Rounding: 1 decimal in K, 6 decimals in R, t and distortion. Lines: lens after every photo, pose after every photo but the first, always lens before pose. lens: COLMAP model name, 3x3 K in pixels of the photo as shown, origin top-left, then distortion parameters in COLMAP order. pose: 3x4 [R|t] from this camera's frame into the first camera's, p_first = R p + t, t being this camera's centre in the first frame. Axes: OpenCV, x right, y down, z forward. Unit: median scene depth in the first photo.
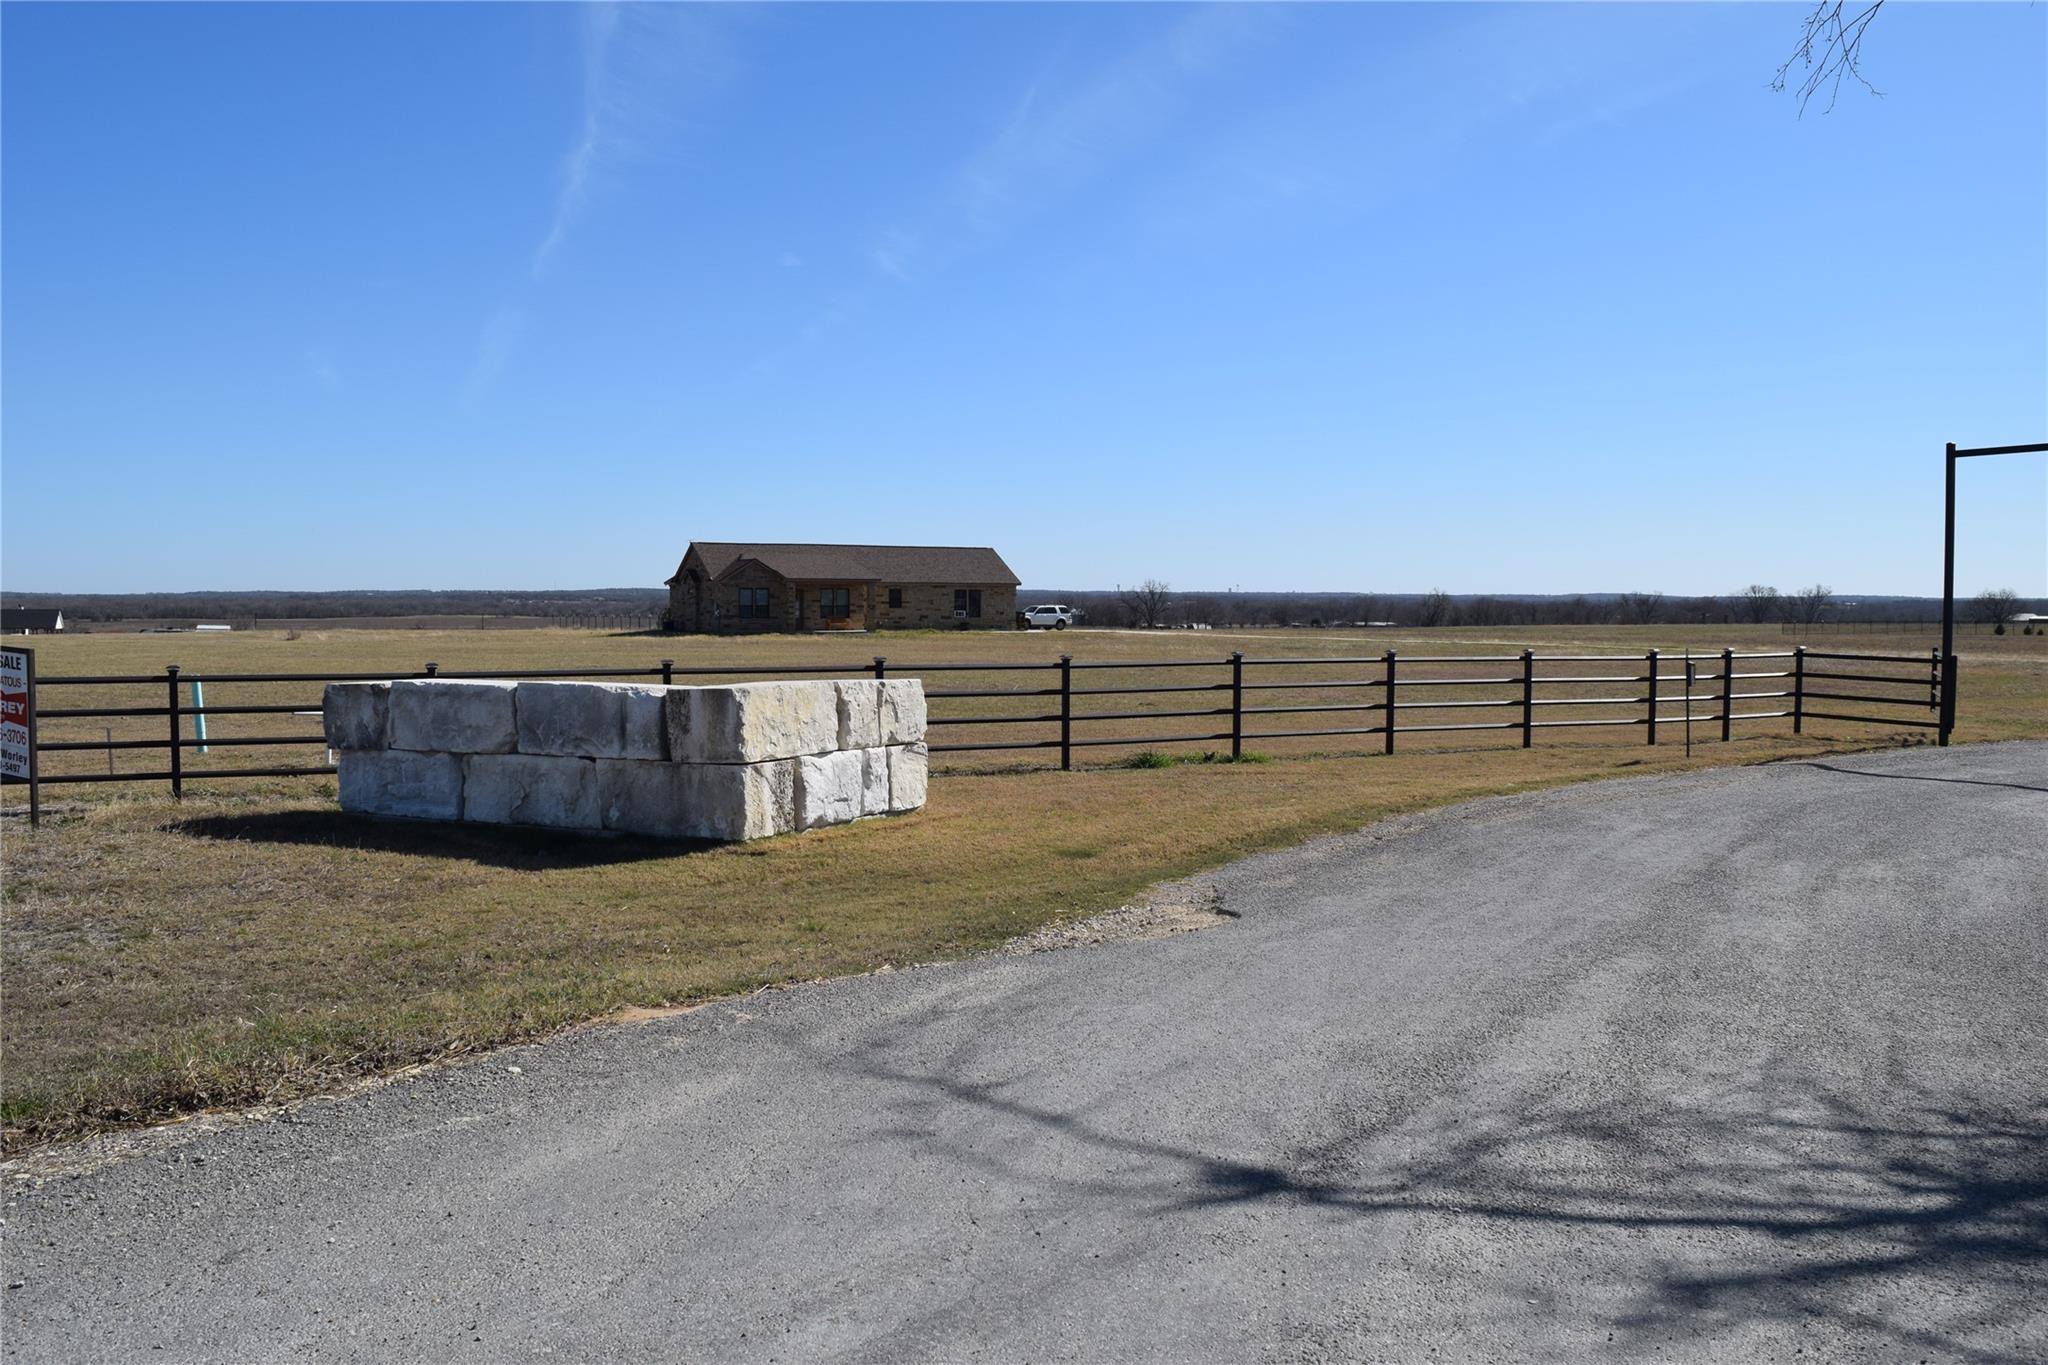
lens RADIAL K [[1611.3, 0, 1031.4], [0, 1611.3, 680.6], [0, 0, 1]] dist [-0.093676, 0.020618]
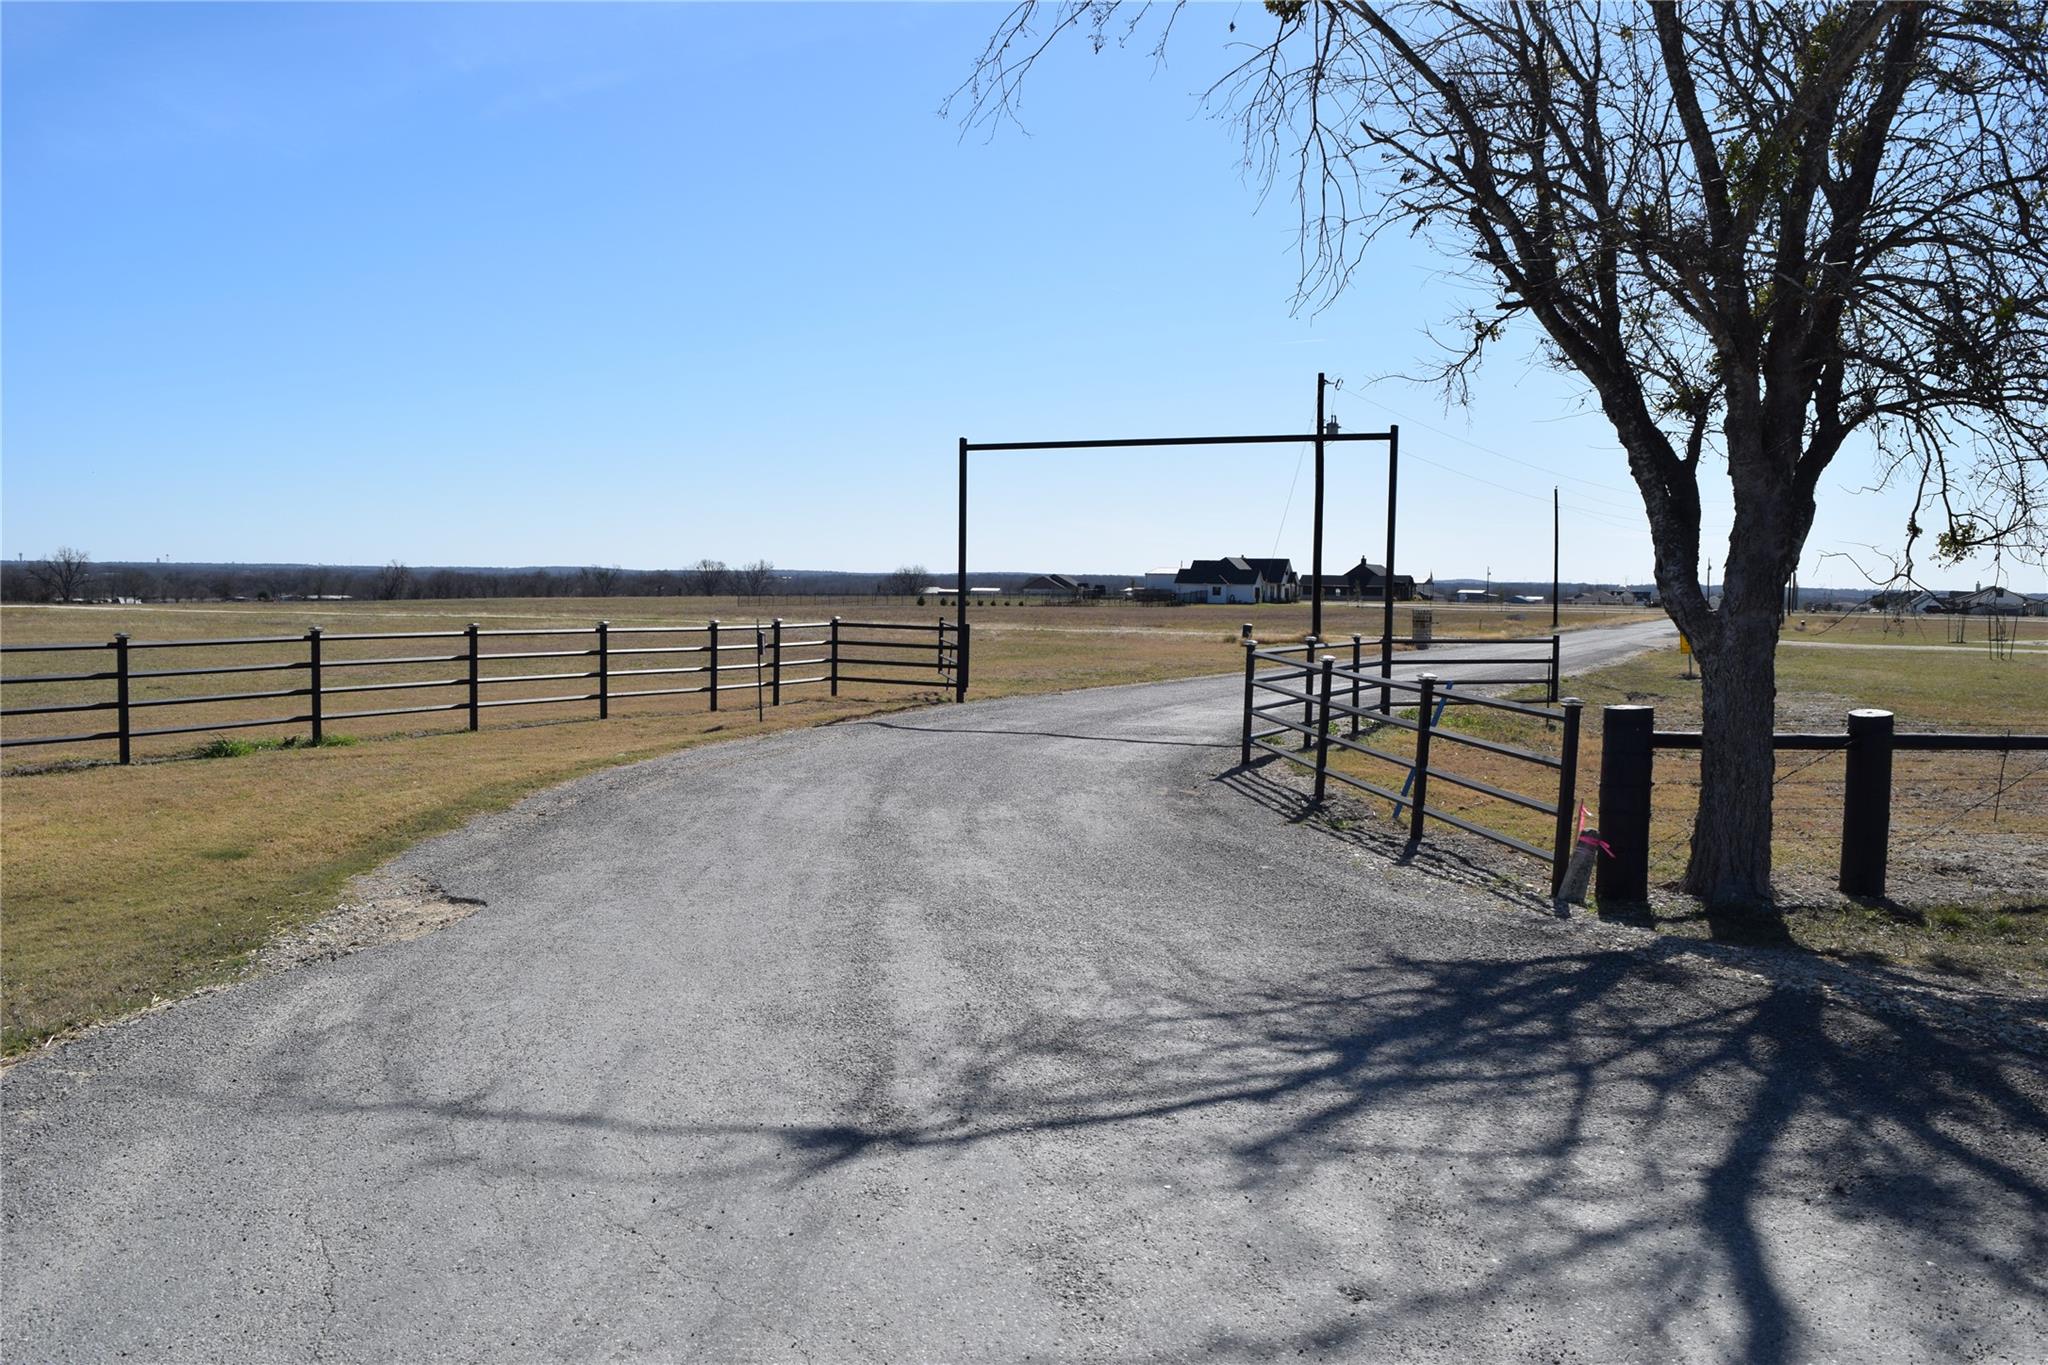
lens RADIAL K [[1611.3, 0, 1025.9], [0, 1611.3, 690.9], [0, 0, 1]] dist [-0.093676, 0.020618]
pose [[0.809081, -0.031588, 0.586848, -0.087149], [0.017811, 0.999414, 0.029240, -0.000622], [-0.587428, -0.013205, 0.809169, 0.024390]]
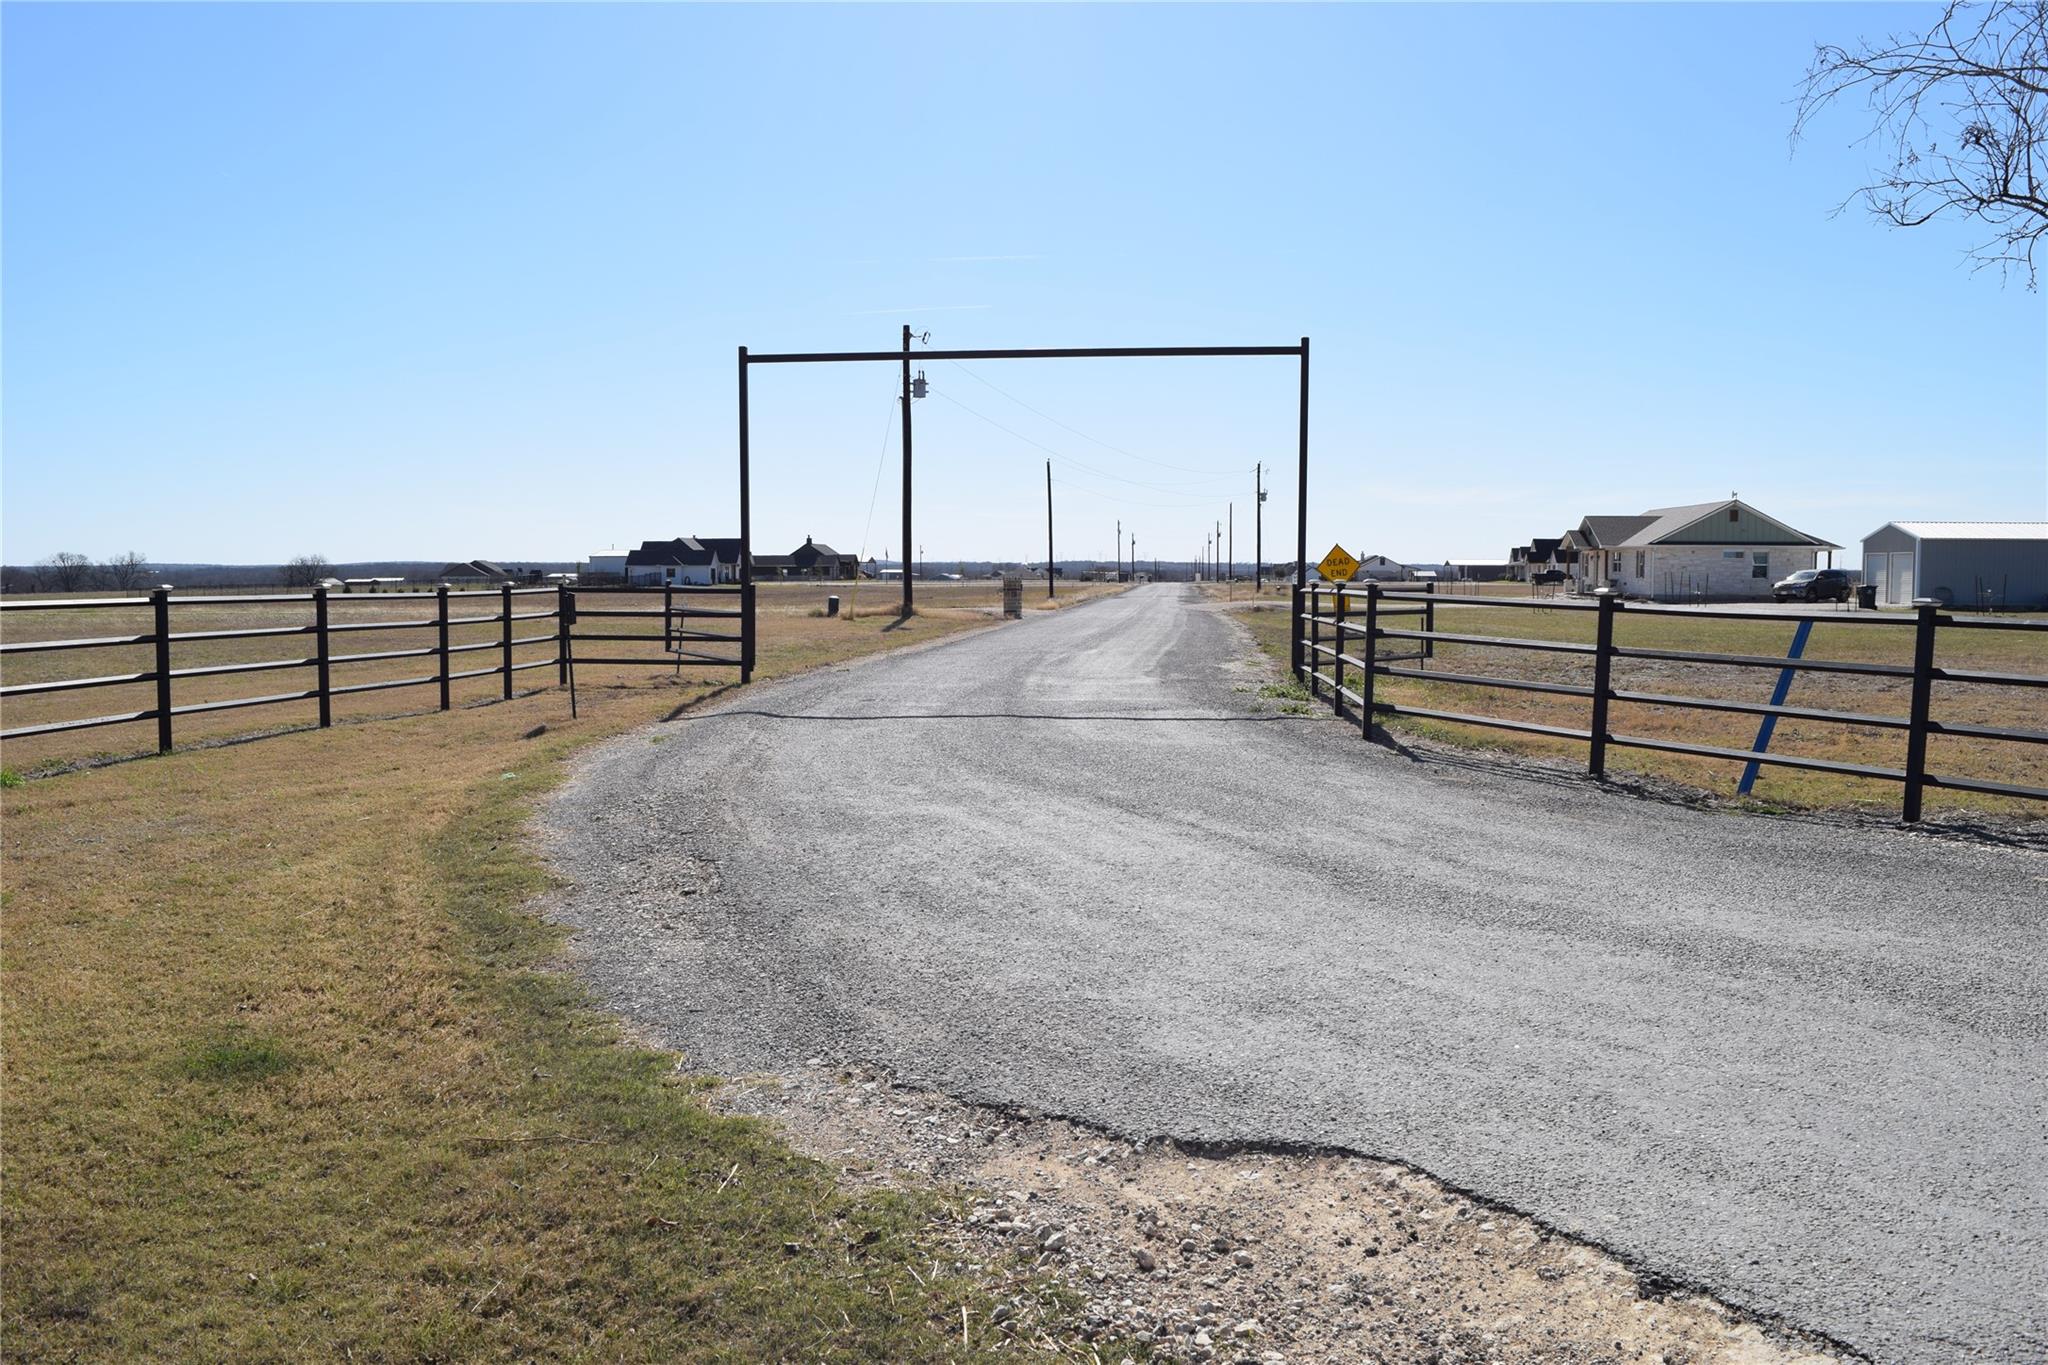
lens RADIAL K [[1611.3, 0, 1030.5], [0, 1611.3, 688.8], [0, 0, 1]] dist [-0.093676, 0.020618]
pose [[0.545391, -0.065719, 0.835601, -0.124277], [0.044743, 0.997783, 0.049271, 0.007178], [-0.836987, 0.010515, 0.547122, 0.457393]]
